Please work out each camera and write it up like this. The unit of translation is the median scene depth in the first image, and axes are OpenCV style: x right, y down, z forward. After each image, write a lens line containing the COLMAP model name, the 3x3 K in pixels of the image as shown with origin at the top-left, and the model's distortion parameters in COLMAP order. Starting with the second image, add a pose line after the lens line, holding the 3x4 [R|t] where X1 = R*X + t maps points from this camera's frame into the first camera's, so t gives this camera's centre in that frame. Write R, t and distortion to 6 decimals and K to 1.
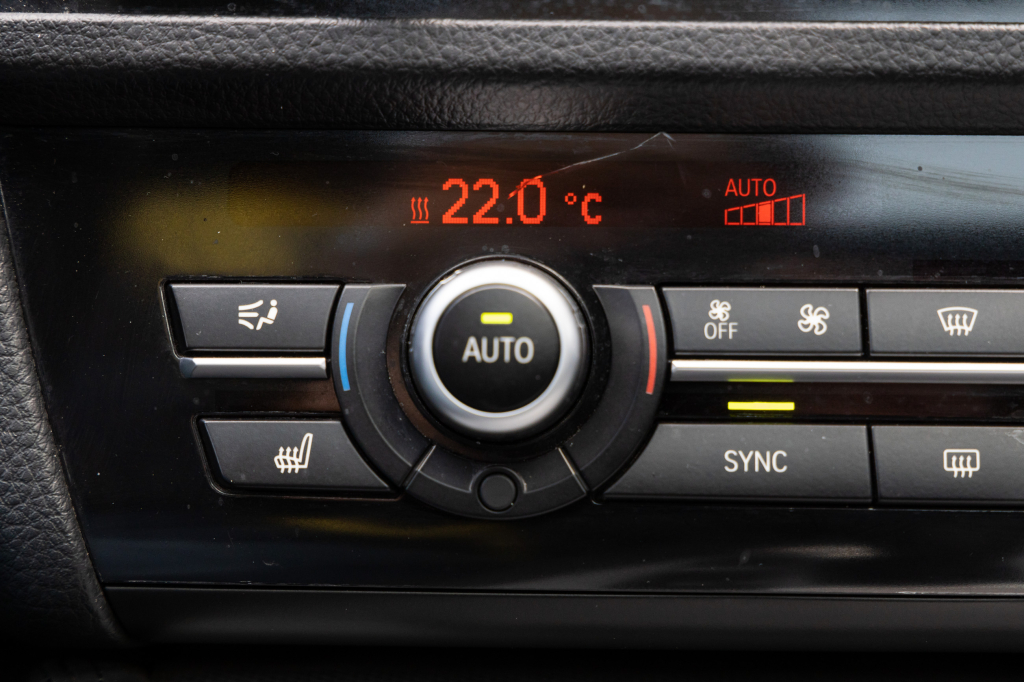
lens RADIAL K [[2640.0, 0, 512.1], [0, 2640.0, 339.2], [0, 0, 1]] dist [-0.047163, 0.000000]
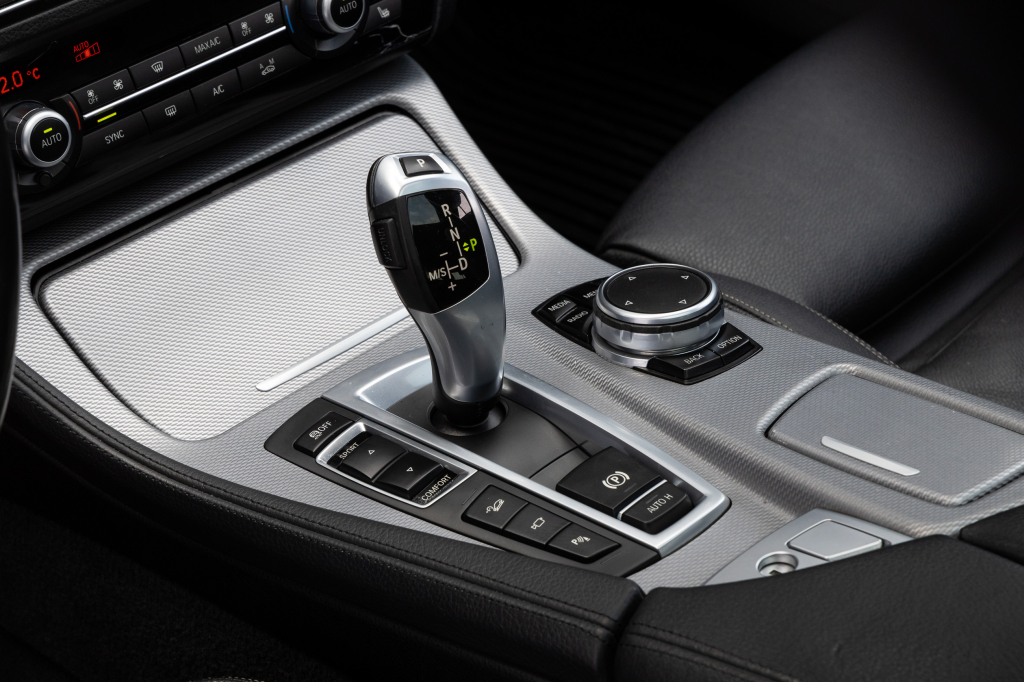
lens RADIAL K [[2753.9, 0, 512.2], [0, 2753.9, 341.3], [0, 0, 1]] dist [0.024025, 0.000000]
pose [[0.714208, -0.422083, 0.558348, -1.388665], [0.185778, 0.883419, 0.430183, -0.981744], [-0.674828, -0.203511, 0.709359, -1.502985]]
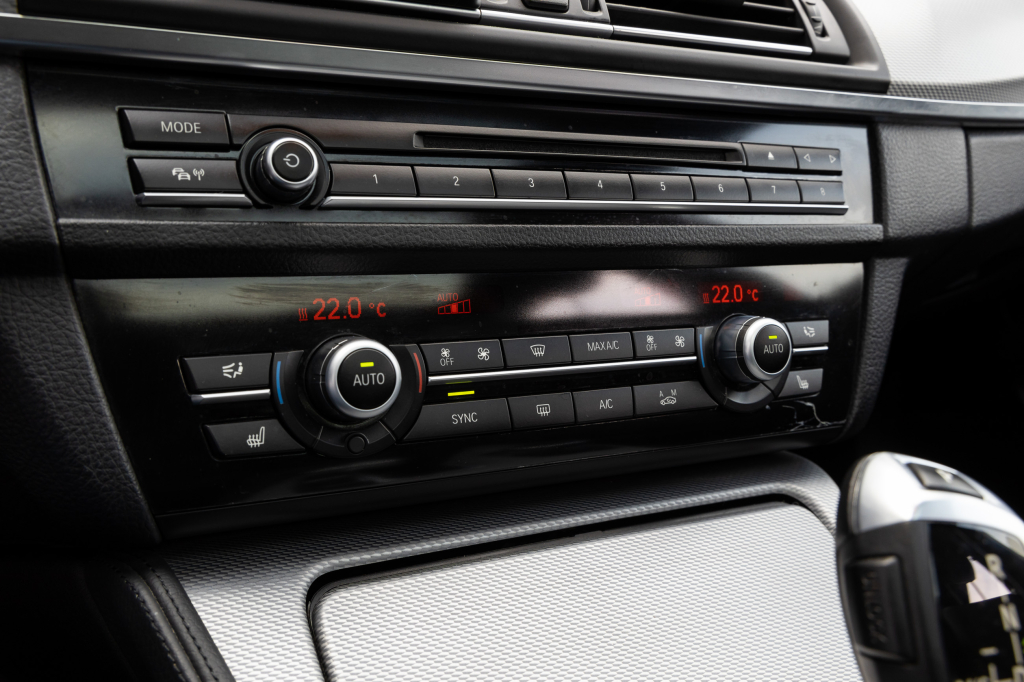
lens RADIAL K [[938.3, 0, 511.9], [0, 938.3, 343.2], [0, 0, 1]] dist [0.009310, 0.000000]
pose [[0.871161, -0.062805, 0.486963, -0.260050], [0.057945, 0.998005, 0.025054, -0.035762], [-0.487566, 0.006391, 0.873063, 0.275764]]
